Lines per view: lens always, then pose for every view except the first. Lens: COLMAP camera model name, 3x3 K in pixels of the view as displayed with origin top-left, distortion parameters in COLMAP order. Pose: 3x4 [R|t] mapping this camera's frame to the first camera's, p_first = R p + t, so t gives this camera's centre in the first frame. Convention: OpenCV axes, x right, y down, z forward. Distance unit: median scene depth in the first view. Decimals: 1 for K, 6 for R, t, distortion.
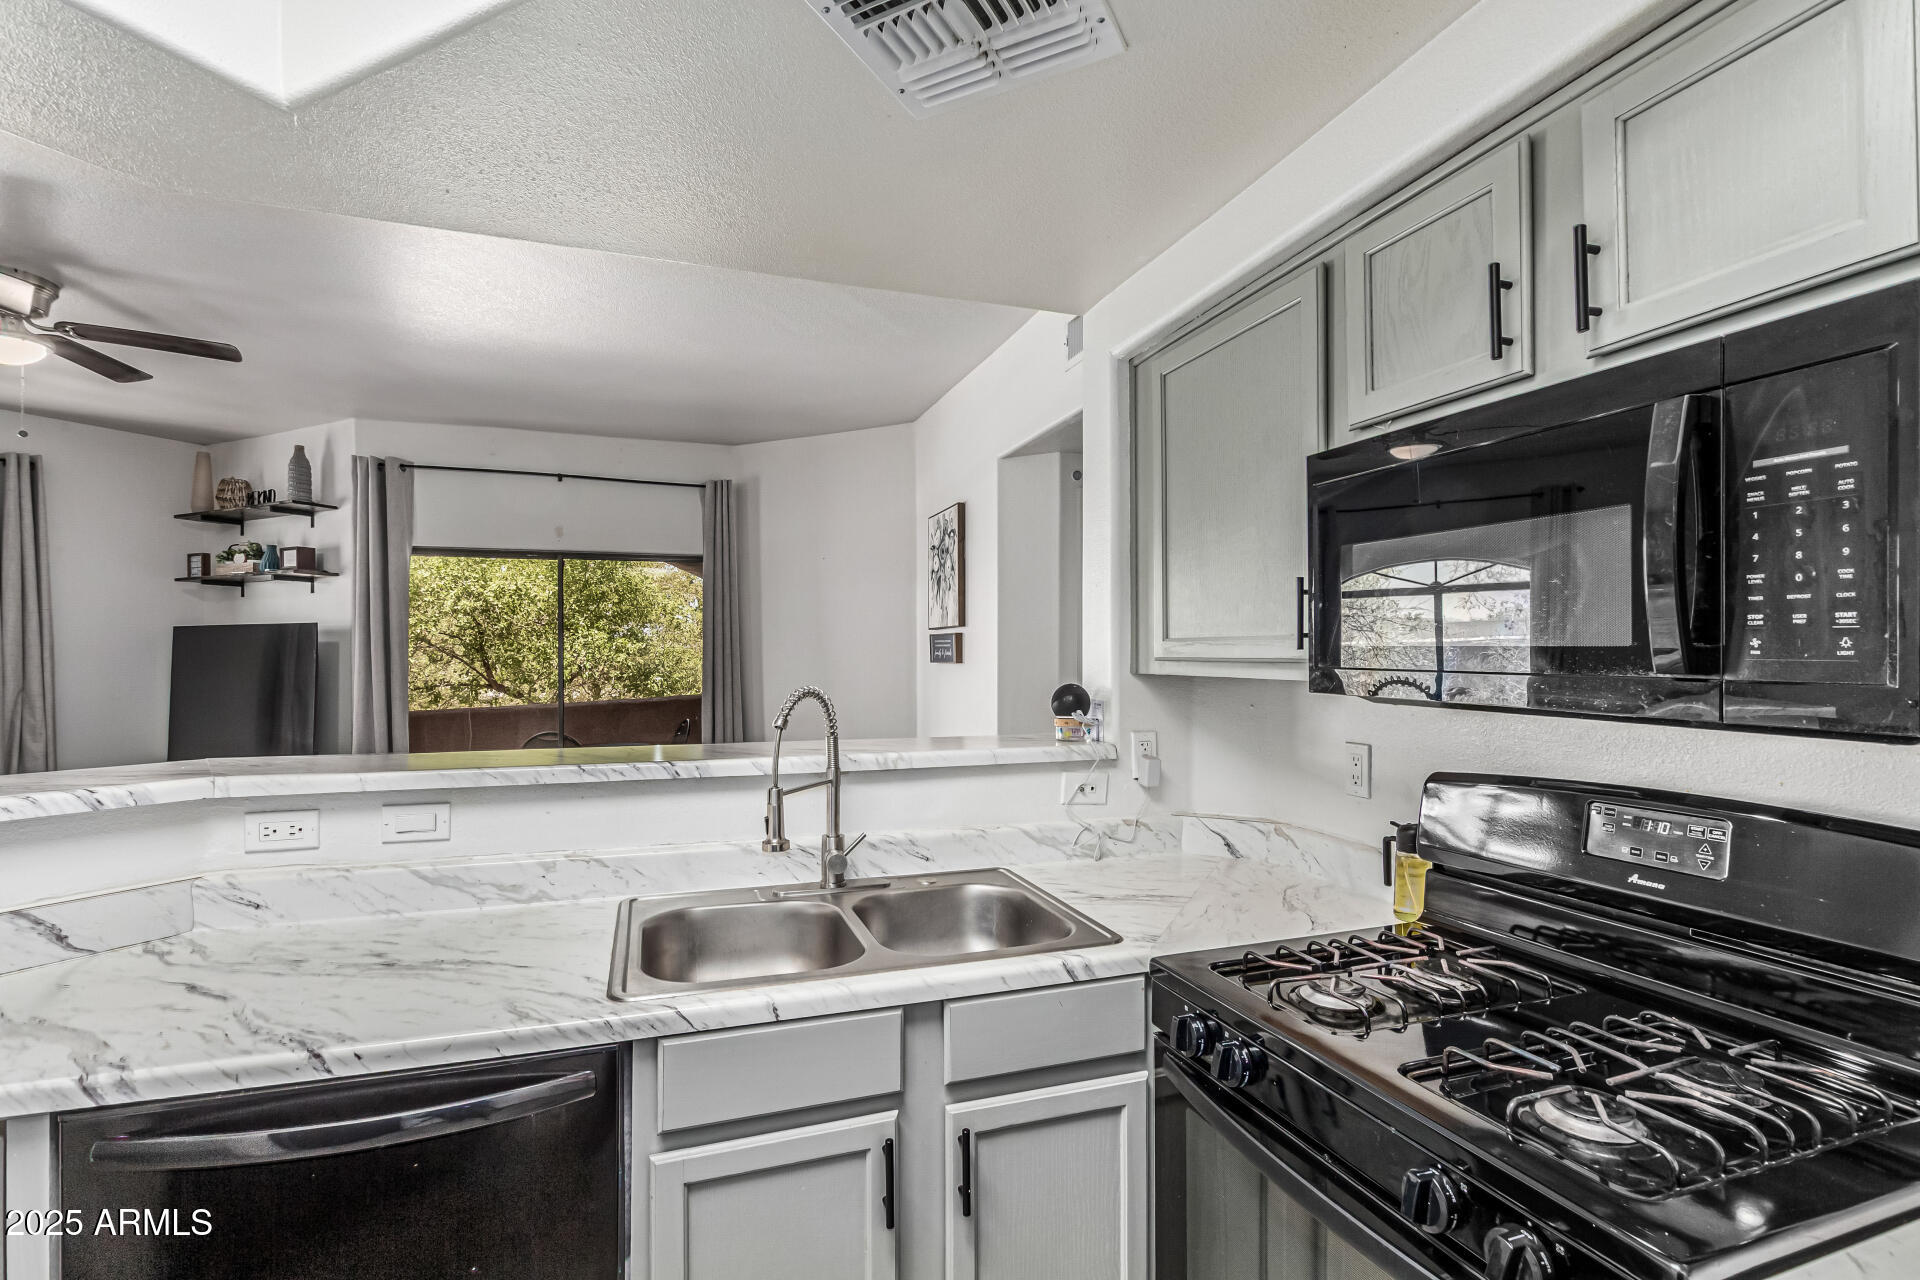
lens RADIAL K [[885.9, 0, 955.3], [0, 885.9, 652.7], [0, 0, 1]] dist [0.004877, -0.001096]
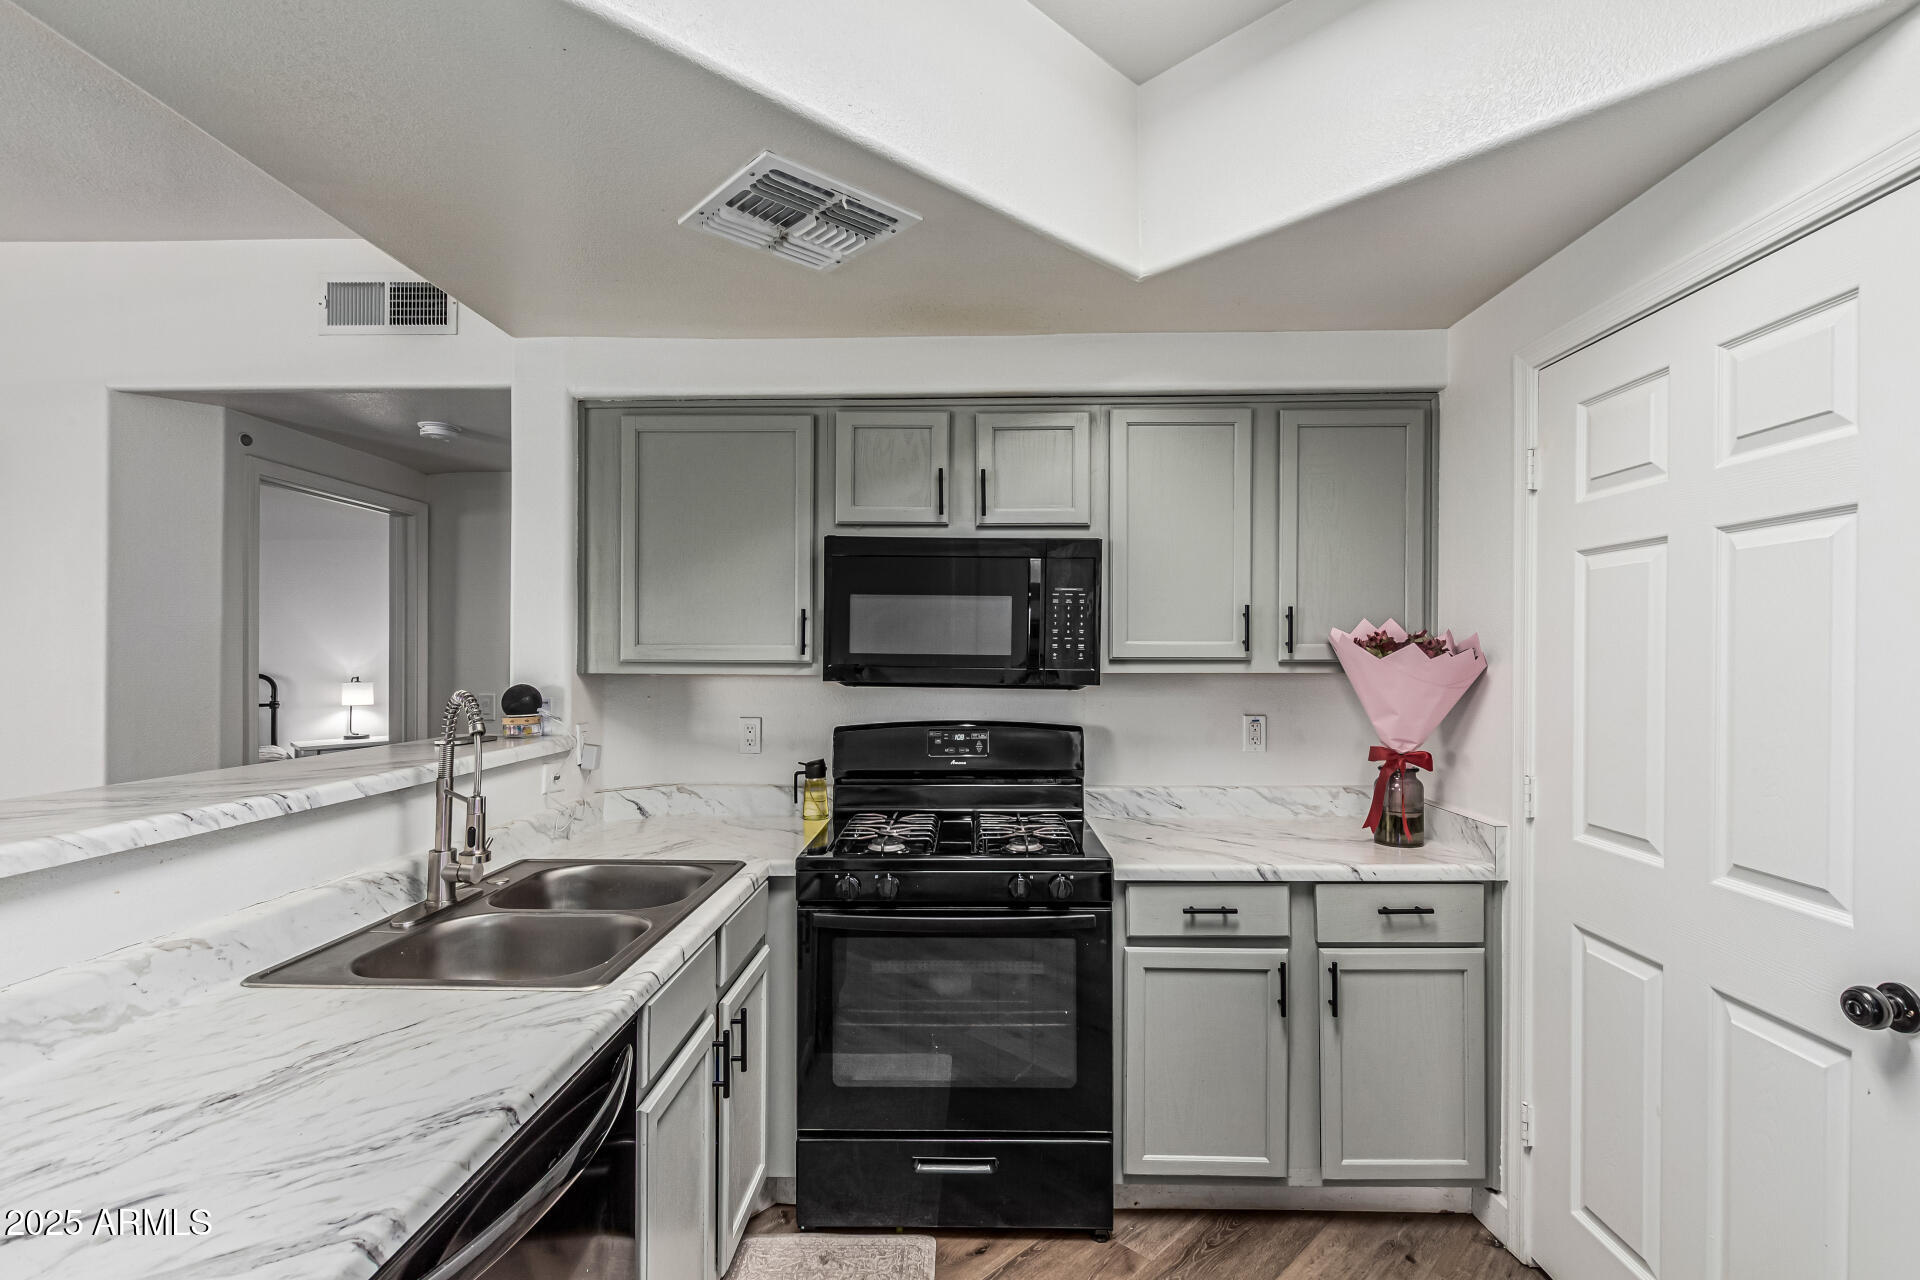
lens RADIAL K [[885.9, 0, 963.0], [0, 885.9, 650.9], [0, 0, 1]] dist [0.004877, -0.001096]
pose [[0.343785, 0.008313, 0.939012, -0.931005], [-0.005779, 0.999961, -0.006737, -0.001698], [-0.939031, -0.003111, 0.343820, 0.178760]]
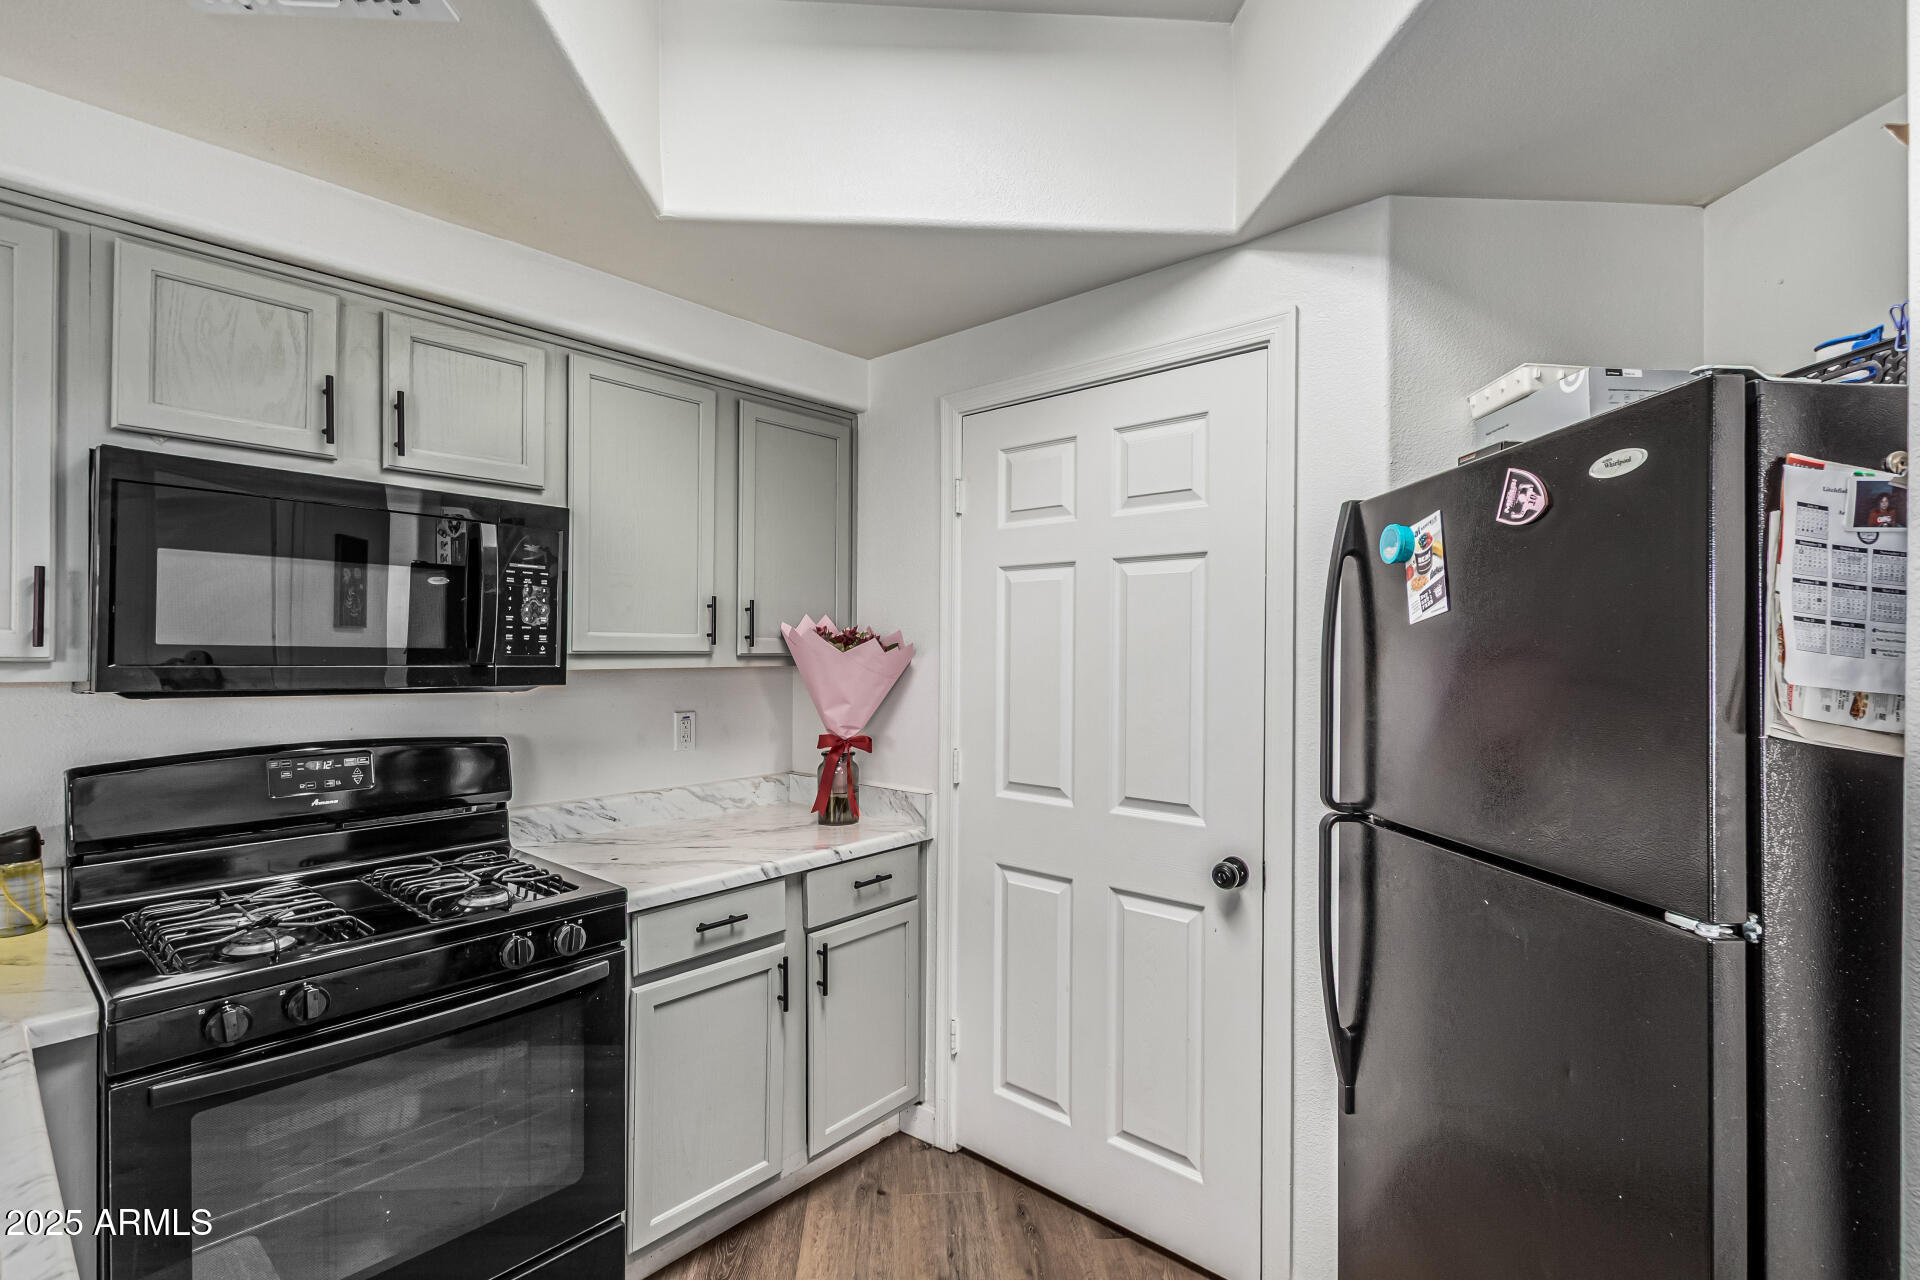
lens RADIAL K [[885.9, 0, 965.4], [0, 885.9, 648.8], [0, 0, 1]] dist [0.004877, -0.001096]
pose [[-0.501208, 0.002152, 0.865324, -0.802050], [-0.004706, 0.999975, -0.005213, -0.001750], [-0.865314, -0.006685, -0.501185, 0.600372]]
